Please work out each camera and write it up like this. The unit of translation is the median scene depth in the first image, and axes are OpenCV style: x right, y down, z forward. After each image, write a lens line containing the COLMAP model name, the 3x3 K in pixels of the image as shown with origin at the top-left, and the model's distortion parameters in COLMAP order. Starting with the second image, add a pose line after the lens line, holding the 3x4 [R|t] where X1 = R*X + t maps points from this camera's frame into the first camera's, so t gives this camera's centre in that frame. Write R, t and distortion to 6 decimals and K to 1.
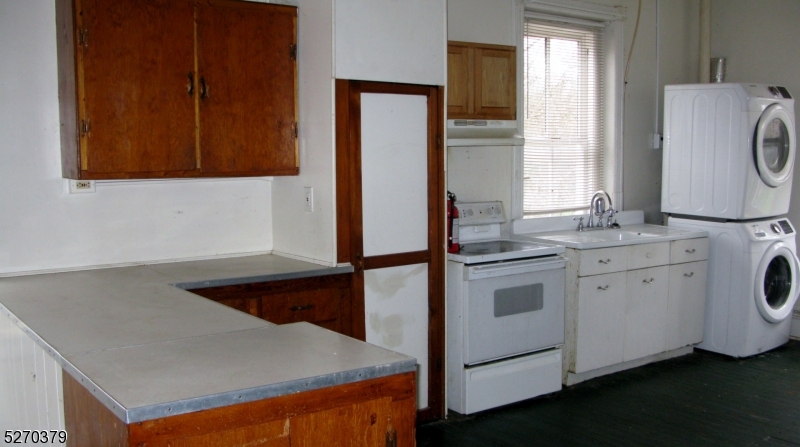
lens RADIAL K [[804.0, 0, 399.0], [0, 804.0, 228.0], [0, 0, 1]] dist [-0.143308, 0.000000]
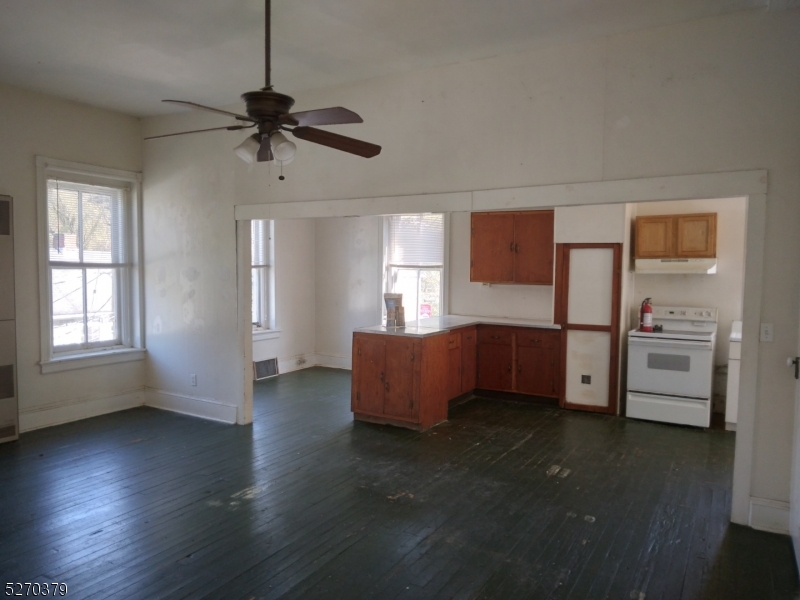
lens RADIAL K [[593.8, 0, 400.6], [0, 593.8, 302.1], [0, 0, 1]] dist [0.013959, 0.005722]
pose [[0.397213, 0.066176, -0.915338, 1.064606], [-0.096836, 0.994851, 0.029902, -0.022011], [0.912603, 0.076760, 0.401576, -0.063869]]
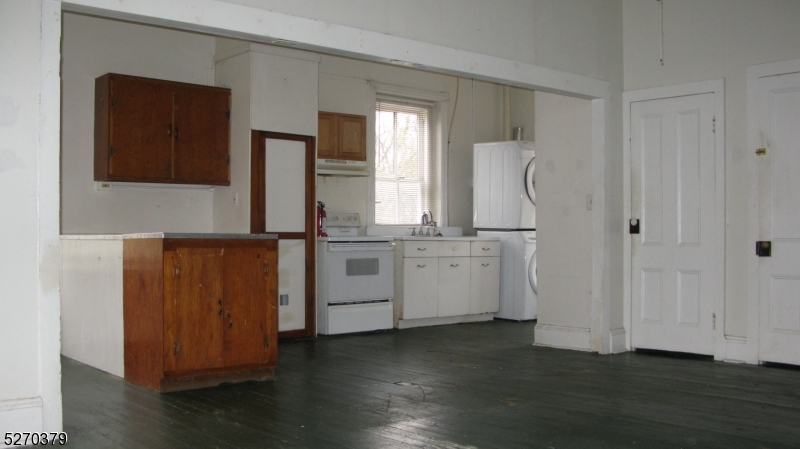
lens RADIAL K [[804.0, 0, 403.5], [0, 804.0, 222.1], [0, 0, 1]] dist [-0.143308, 0.000000]
pose [[0.995764, 0.009702, 0.091436, 0.079528], [0.000463, 0.993877, -0.110495, 0.175616], [-0.091948, 0.110069, 0.989662, -0.630060]]
